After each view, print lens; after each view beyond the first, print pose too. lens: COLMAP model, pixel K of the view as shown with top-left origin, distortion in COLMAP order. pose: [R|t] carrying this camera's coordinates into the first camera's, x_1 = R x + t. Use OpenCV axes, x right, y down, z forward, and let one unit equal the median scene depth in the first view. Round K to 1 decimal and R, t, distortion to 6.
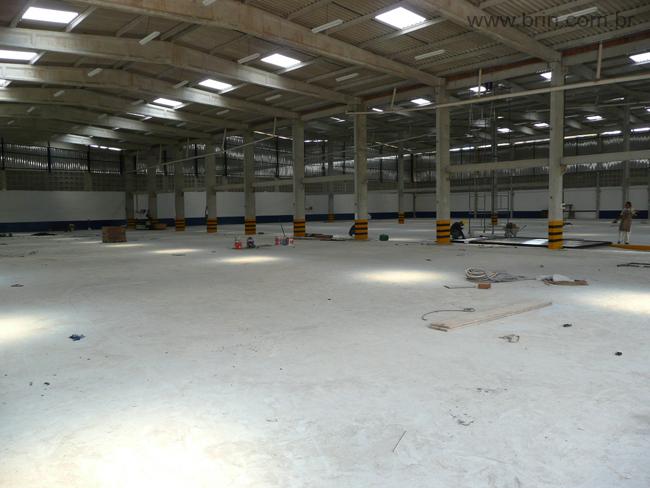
lens RADIAL K [[527.5, 0, 326.9], [0, 527.5, 243.5], [0, 0, 1]] dist [0.000593, 0.002014]
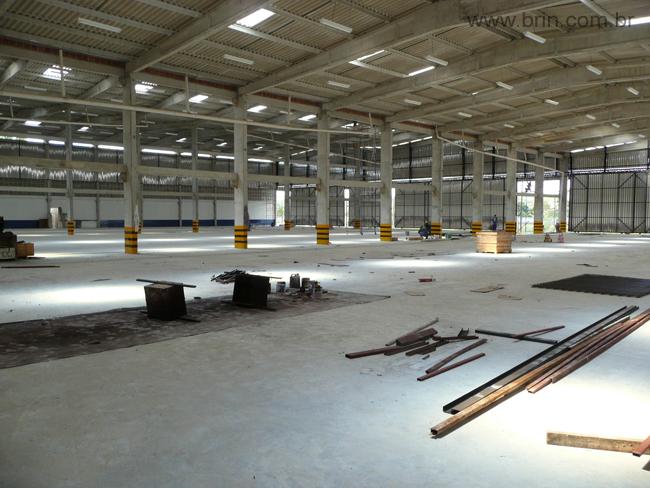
lens RADIAL K [[527.5, 0, 326.9], [0, 527.5, 243.5], [0, 0, 1]] dist [0.000593, 0.002014]
pose [[0.019044, -0.041350, 0.998963, -0.730637], [0.067364, 0.996927, 0.039981, -0.039718], [-0.997547, 0.066532, 0.021771, 0.761776]]
